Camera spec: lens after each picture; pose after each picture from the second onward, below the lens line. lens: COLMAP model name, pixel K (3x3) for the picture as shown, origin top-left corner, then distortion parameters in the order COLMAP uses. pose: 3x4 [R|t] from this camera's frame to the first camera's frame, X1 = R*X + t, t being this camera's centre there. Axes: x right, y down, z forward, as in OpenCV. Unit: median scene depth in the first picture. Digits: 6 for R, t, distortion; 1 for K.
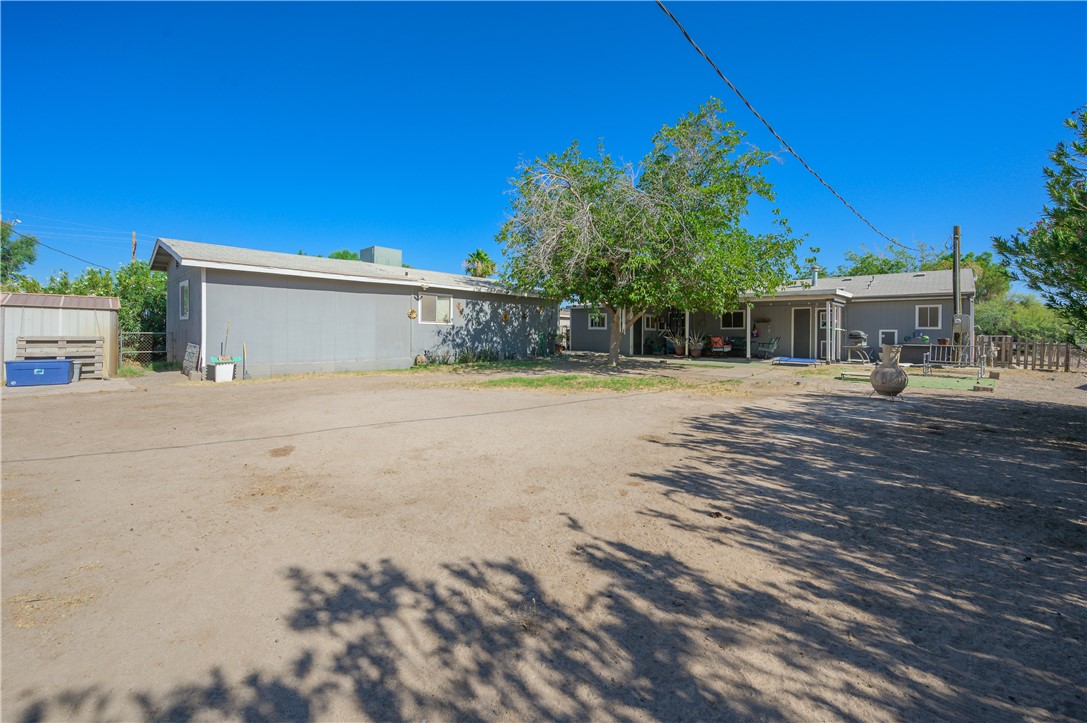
lens RADIAL K [[437.8, 0, 543.2], [0, 437.8, 331.8], [0, 0, 1]] dist [-0.003509, 0.000566]
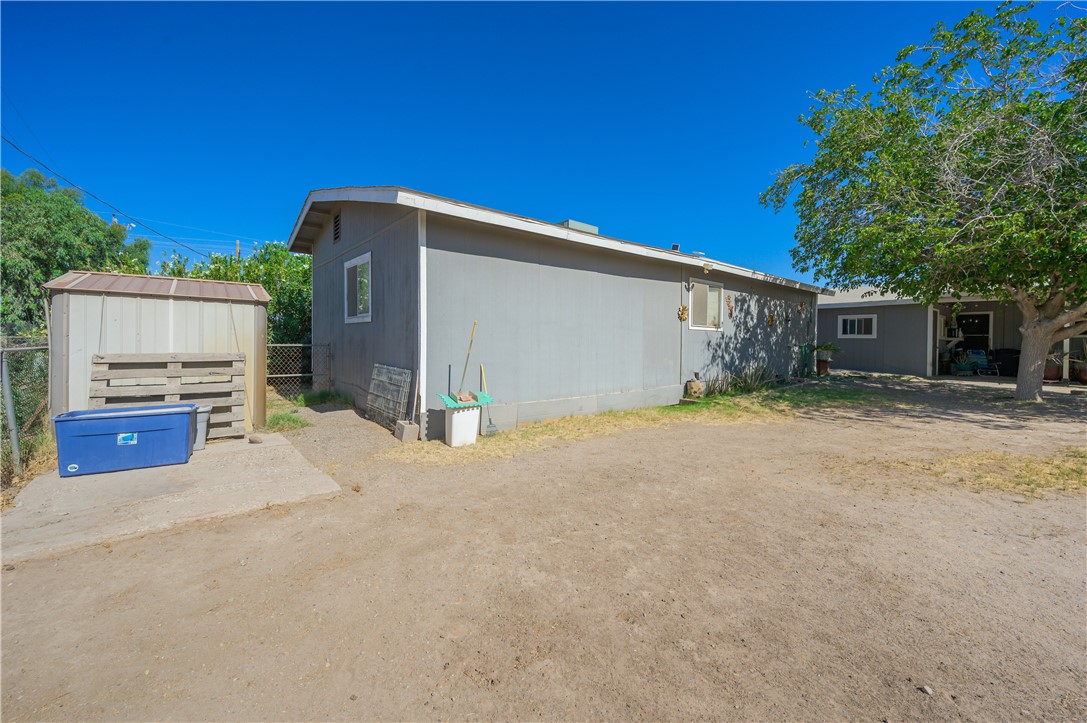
lens RADIAL K [[437.8, 0, 546.8], [0, 437.8, 346.1], [0, 0, 1]] dist [-0.003509, 0.000566]
pose [[0.991749, 0.001131, -0.128189, -0.565460], [0.000238, 0.999943, 0.010664, -0.003240], [0.128194, -0.010607, 0.991692, 0.513012]]
